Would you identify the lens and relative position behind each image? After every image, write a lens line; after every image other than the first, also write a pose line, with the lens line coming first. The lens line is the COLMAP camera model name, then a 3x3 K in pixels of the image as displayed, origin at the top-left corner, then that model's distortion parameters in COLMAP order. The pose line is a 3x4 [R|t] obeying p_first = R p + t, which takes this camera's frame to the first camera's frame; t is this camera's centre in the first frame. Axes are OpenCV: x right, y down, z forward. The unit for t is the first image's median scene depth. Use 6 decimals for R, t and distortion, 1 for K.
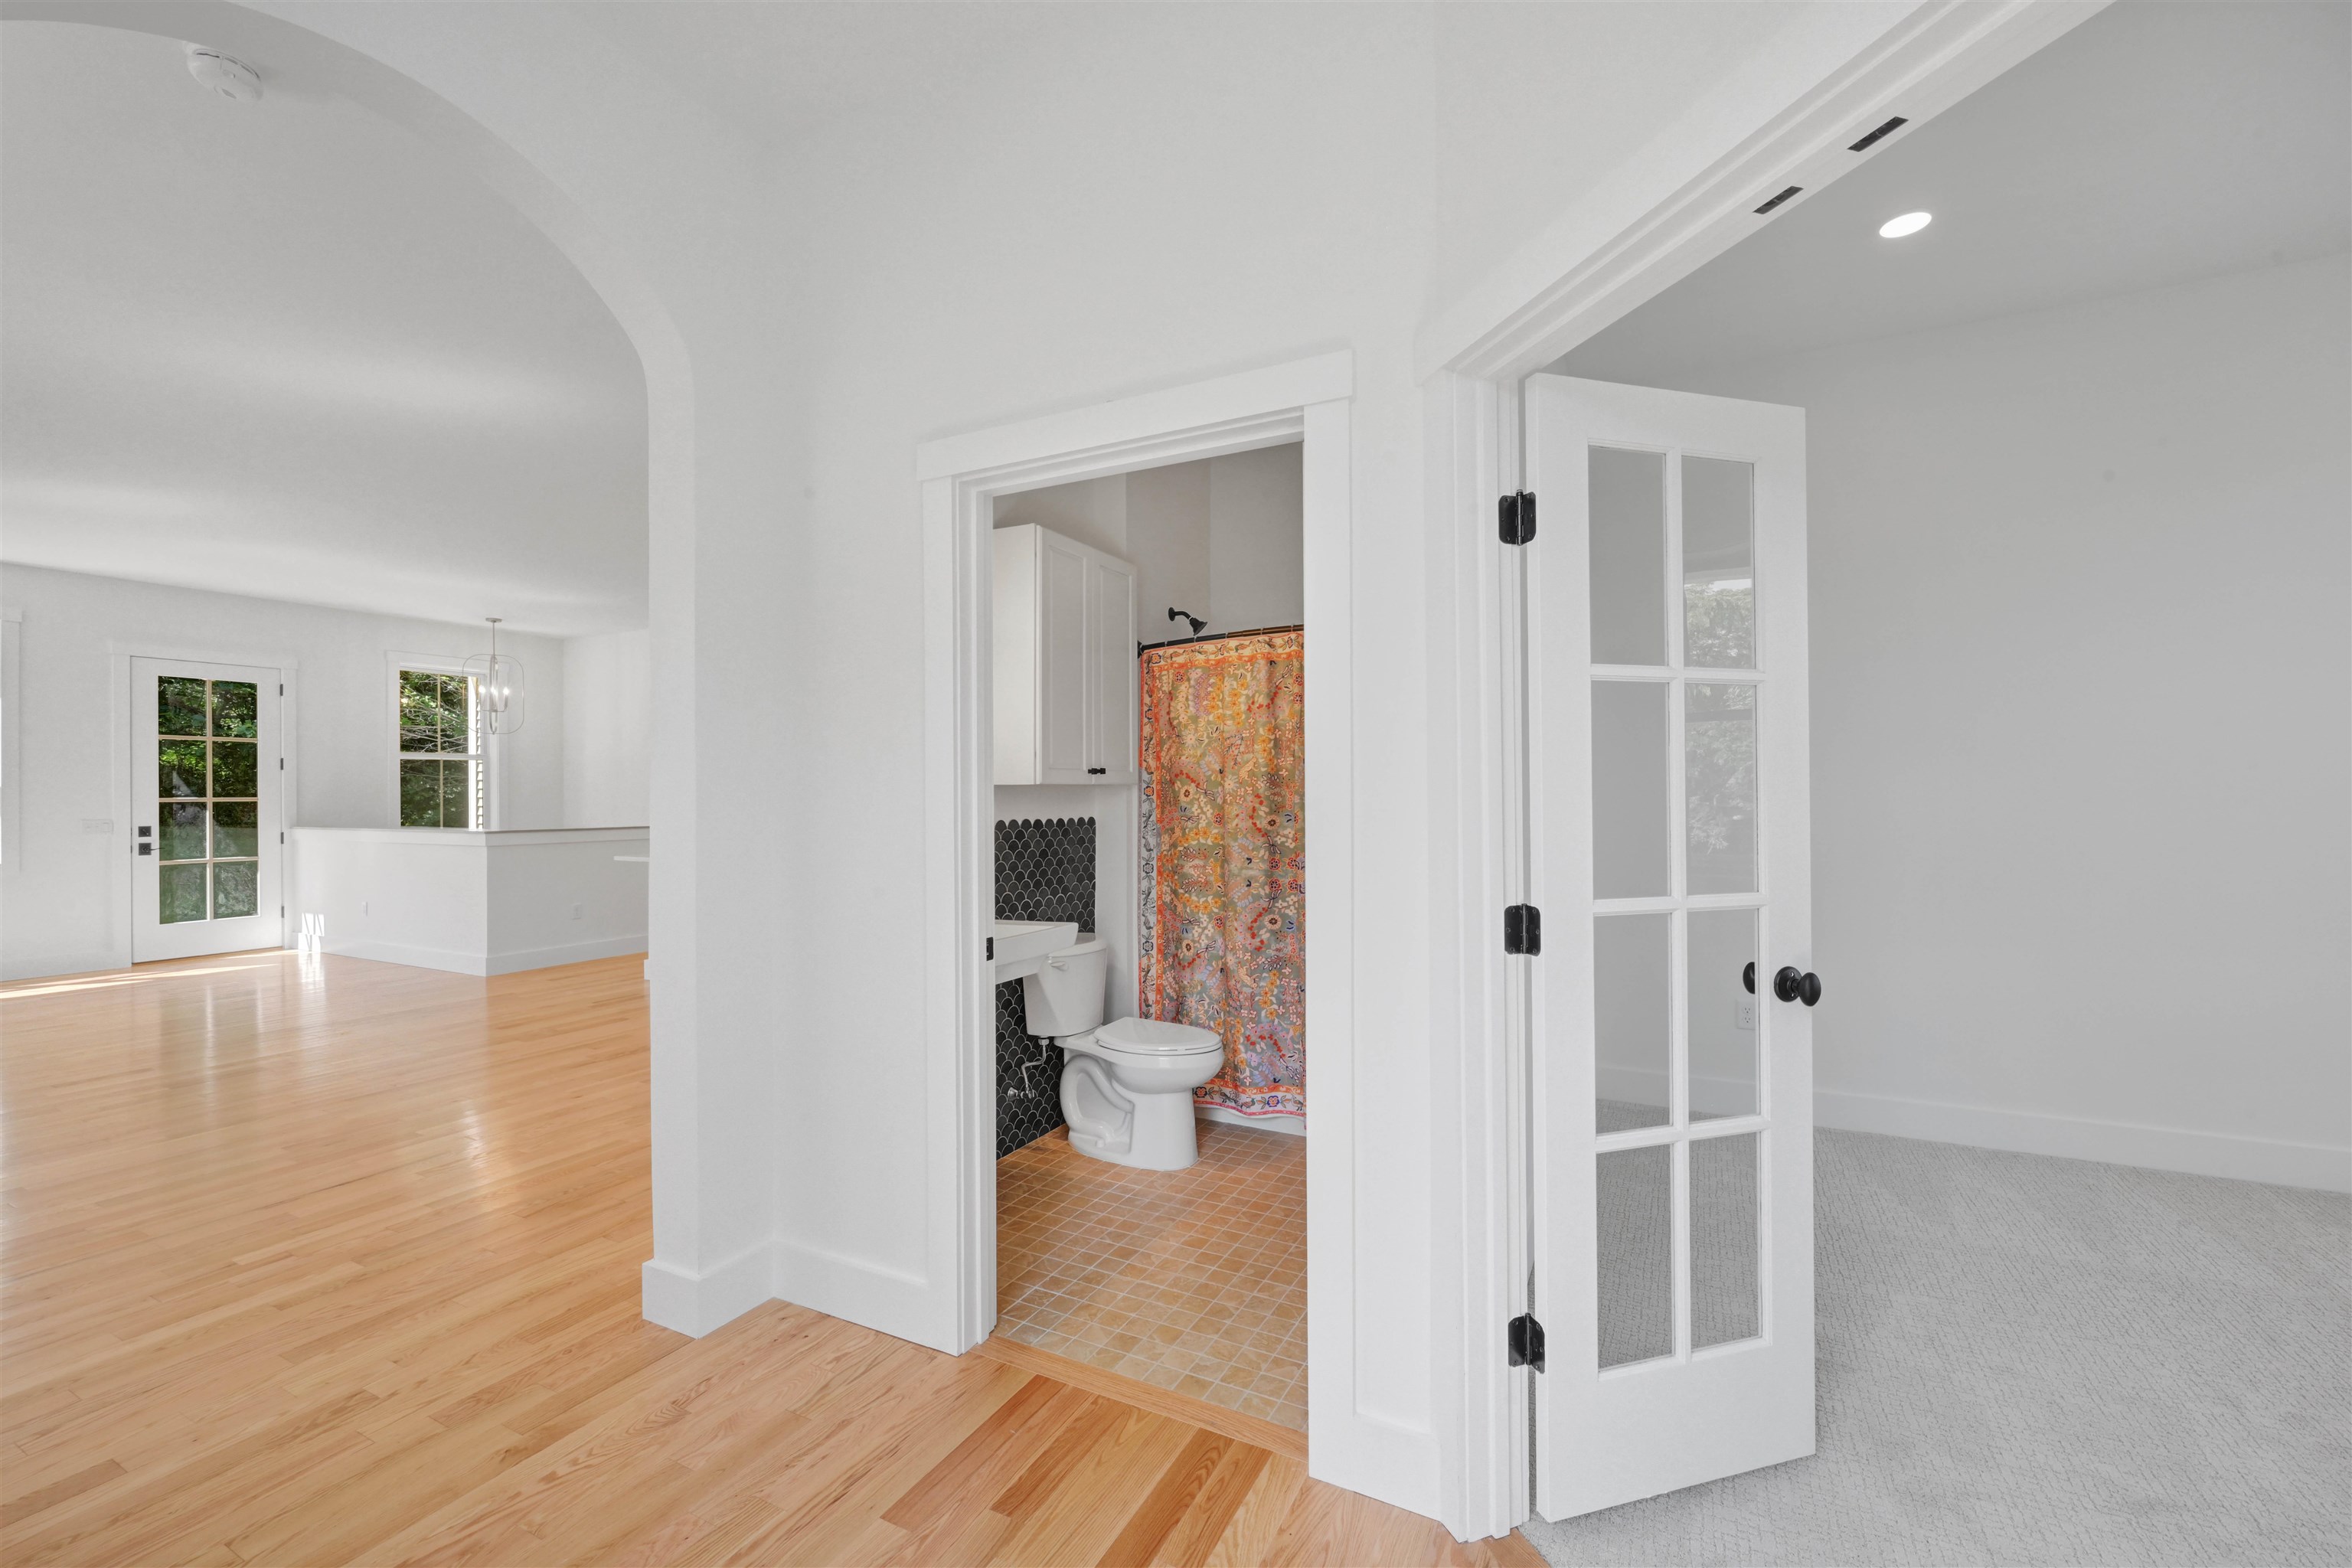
lens RADIAL K [[948.9, 0, 1185.5], [0, 948.9, 788.0], [0, 0, 1]] dist [0.000913, 0.000062]
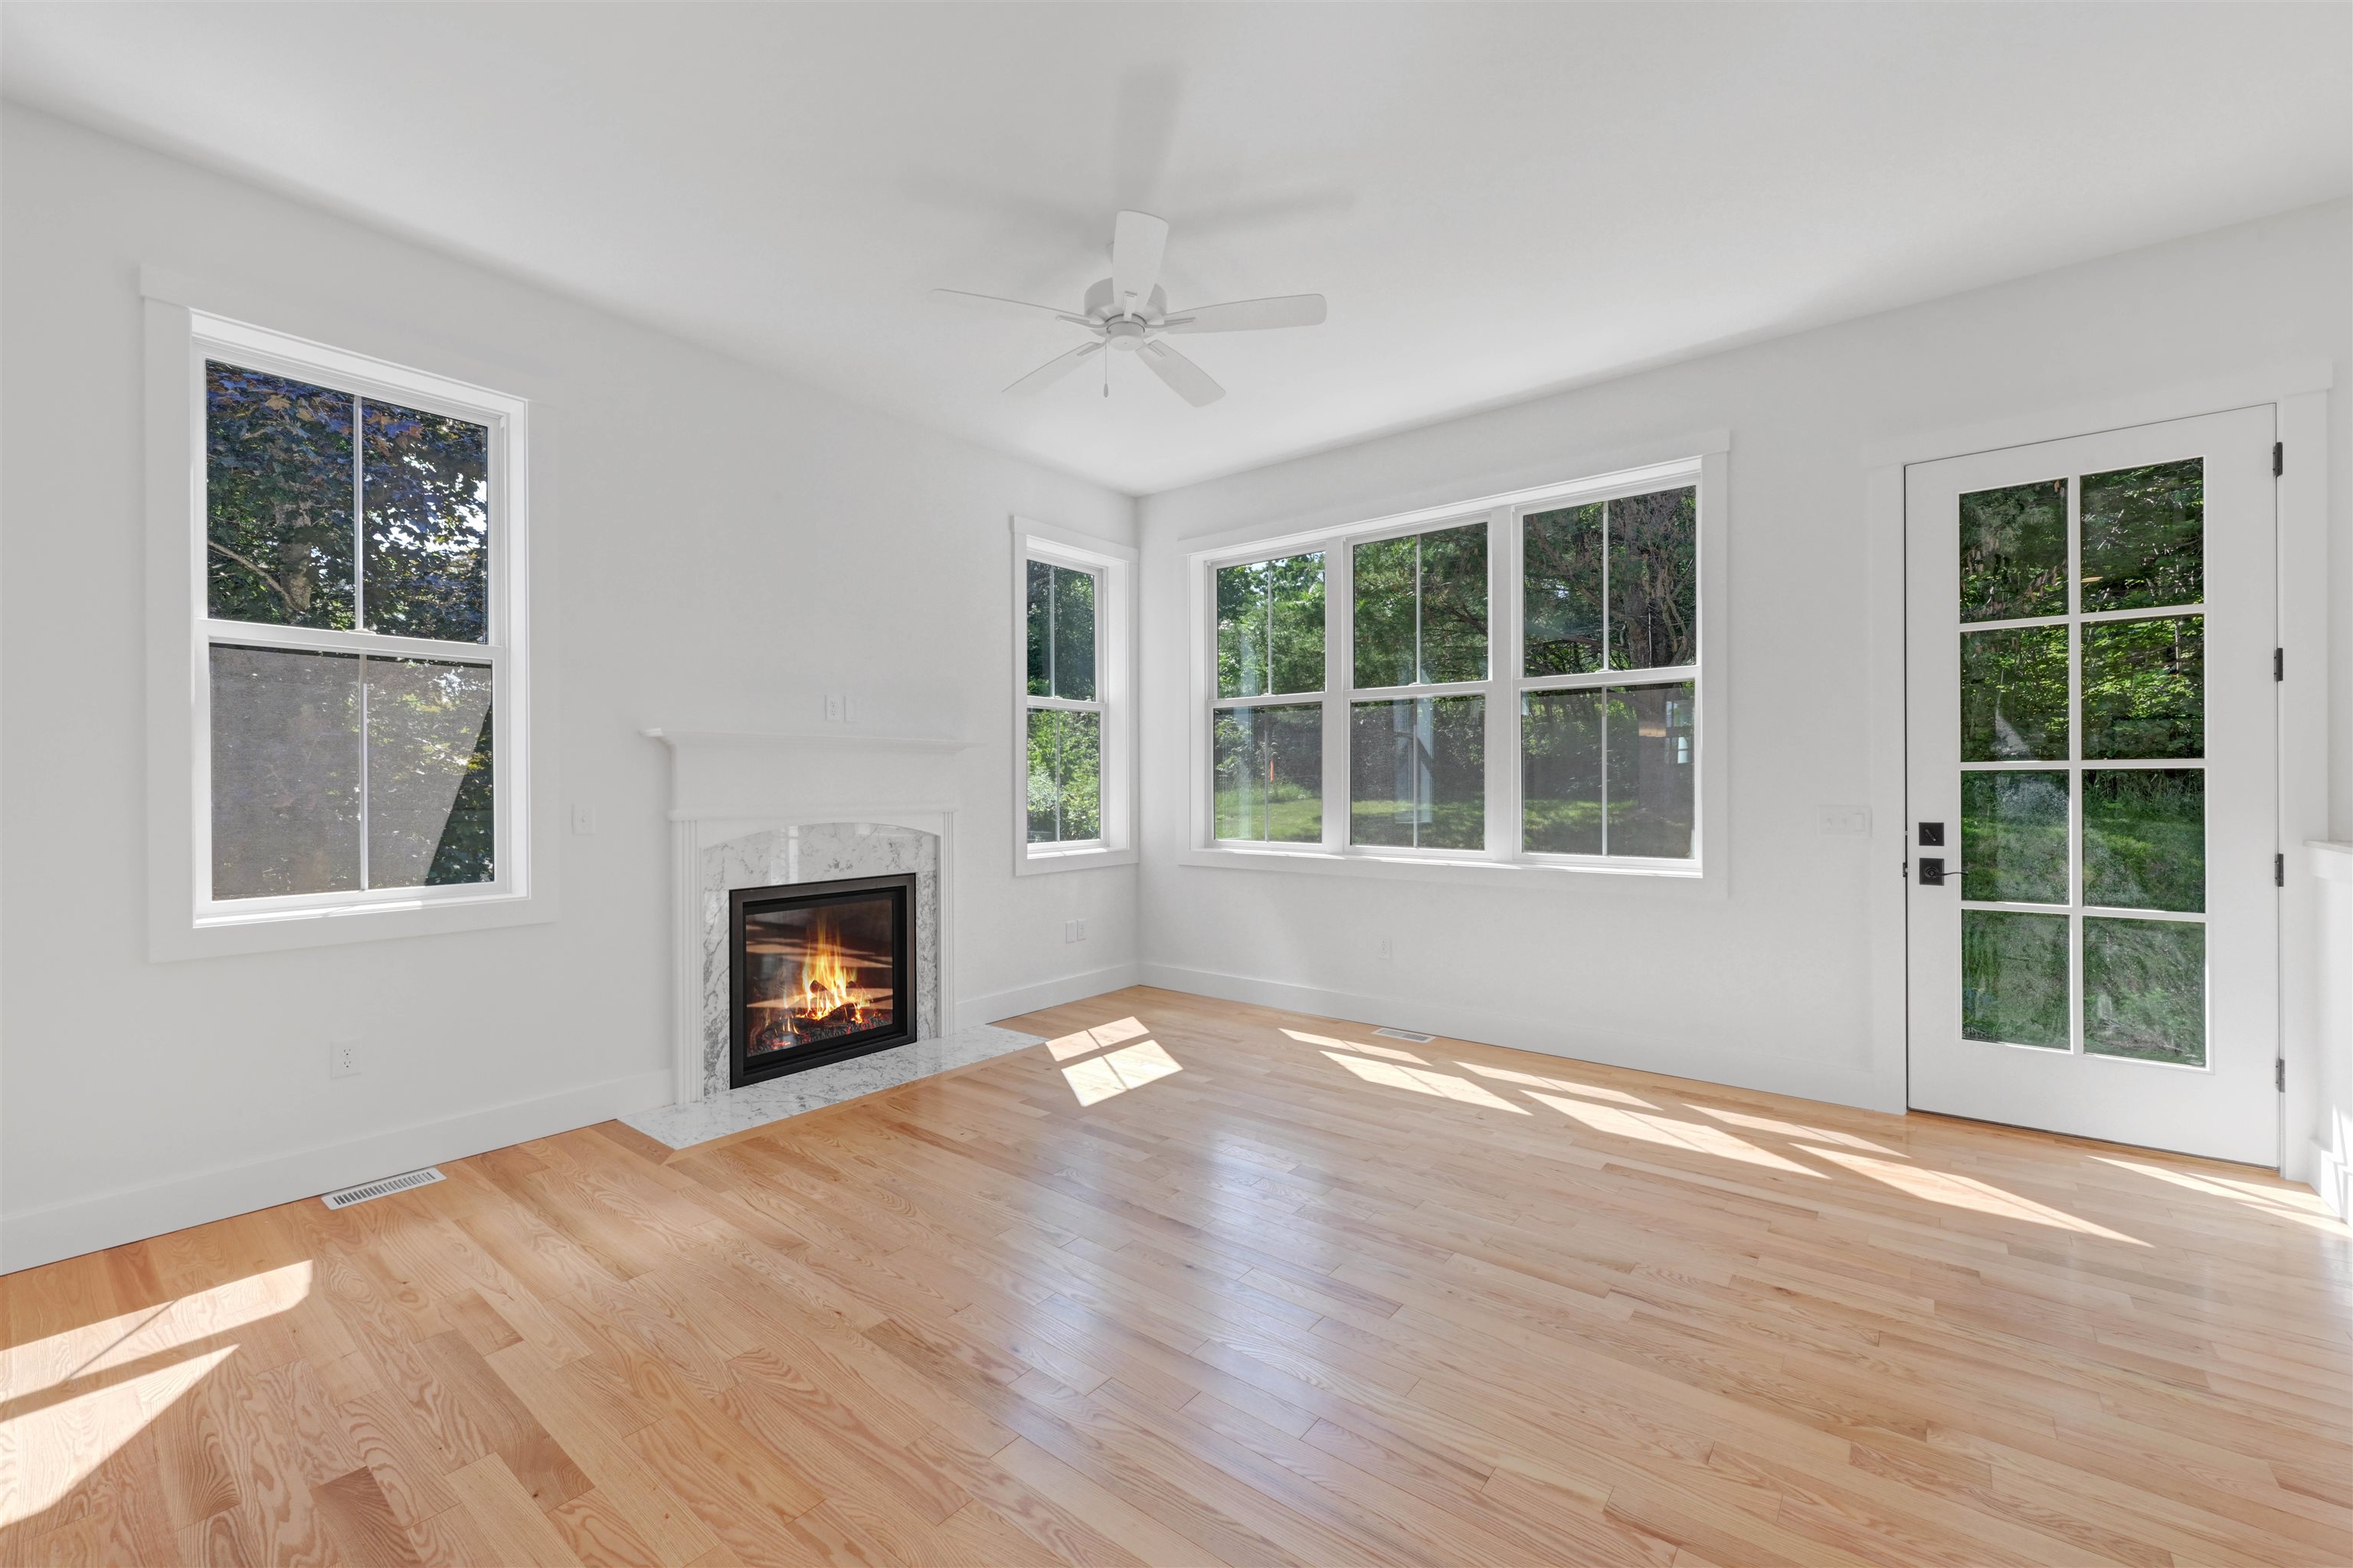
lens RADIAL K [[956.3, 0, 1139.4], [0, 956.3, 788.8], [0, 0, 1]] dist [0.000027, 0.000027]
pose [[-0.219741, 0.011782, -0.975487, -0.525950], [0.011669, 0.999887, 0.009448, 0.013839], [0.975488, -0.009307, -0.219854, 0.690446]]
